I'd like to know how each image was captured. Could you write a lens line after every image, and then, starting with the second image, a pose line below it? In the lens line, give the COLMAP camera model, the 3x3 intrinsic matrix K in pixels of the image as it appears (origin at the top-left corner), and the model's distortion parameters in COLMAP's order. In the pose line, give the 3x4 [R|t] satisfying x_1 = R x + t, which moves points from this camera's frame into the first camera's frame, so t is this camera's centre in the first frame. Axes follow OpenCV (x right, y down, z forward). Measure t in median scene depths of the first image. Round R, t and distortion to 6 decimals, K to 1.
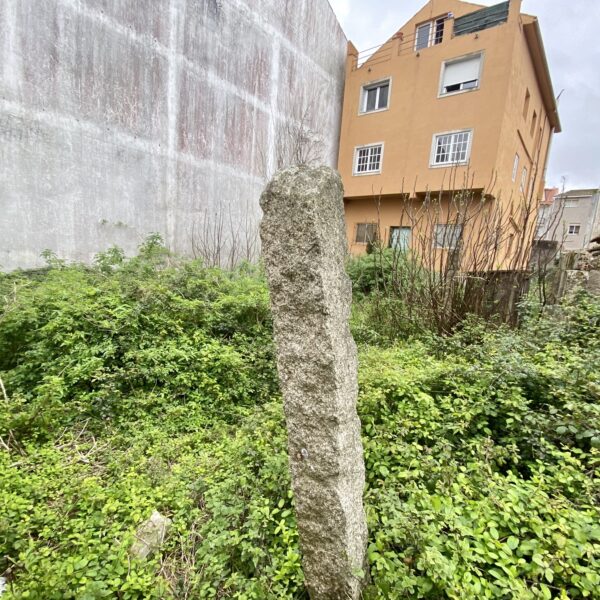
lens RADIAL K [[323.2, 0, 298.7], [0, 323.2, 301.2], [0, 0, 1]] dist [0.019216, -0.021298]
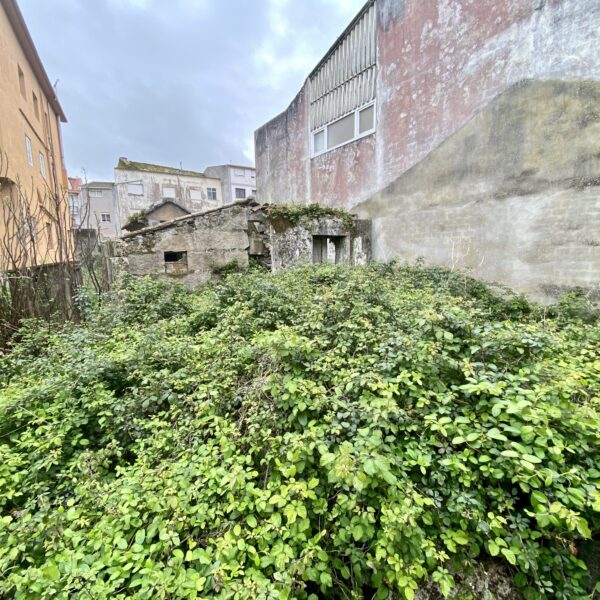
lens RADIAL K [[323.2, 0, 298.7], [0, 323.2, 301.2], [0, 0, 1]] dist [0.019216, -0.021298]
pose [[0.348366, -0.227631, 0.909299, 0.008834], [0.196598, 0.966233, 0.166564, -0.004904], [-0.916510, 0.120741, 0.381354, 0.006991]]
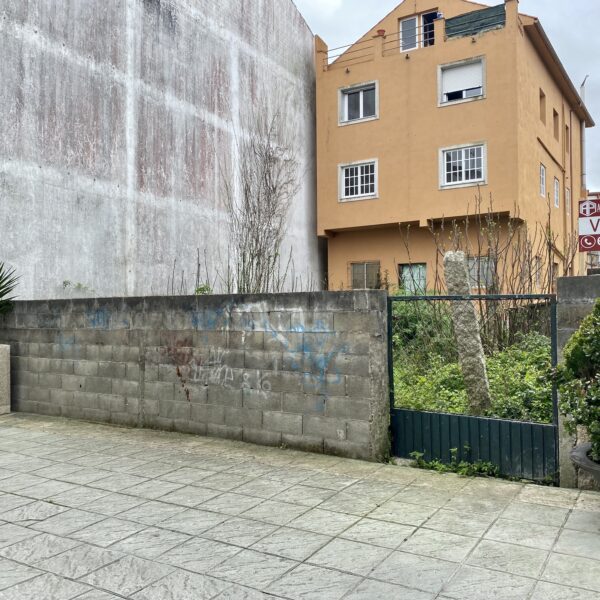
lens RADIAL K [[604.9, 0, 300.4], [0, 604.9, 297.5], [0, 0, 1]] dist [0.090964, -0.170690]
pose [[0.984507, -0.078185, 0.156948, -0.227710], [0.105580, 0.978962, -0.174606, 0.084547], [-0.139995, 0.188471, 0.972049, -0.419572]]
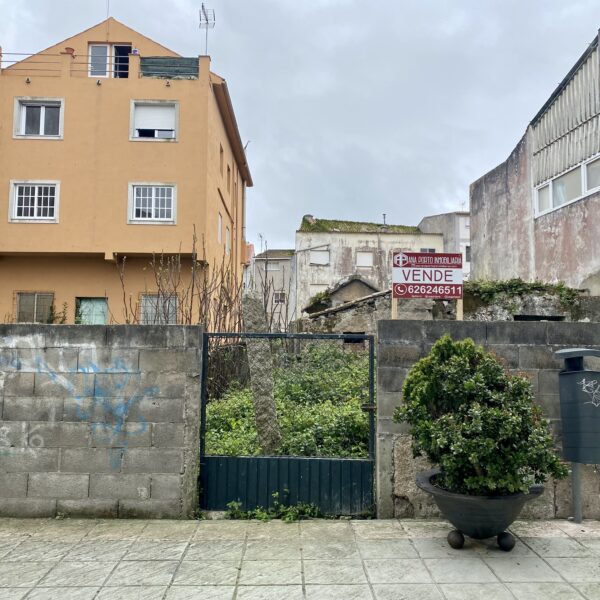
lens RADIAL K [[604.9, 0, 300.4], [0, 604.9, 297.5], [0, 0, 1]] dist [0.090964, -0.170690]
pose [[0.739631, -0.010848, 0.672925, -0.334784], [0.157448, 0.974913, -0.157339, 0.061603], [-0.654336, 0.222324, 0.722784, -0.330191]]
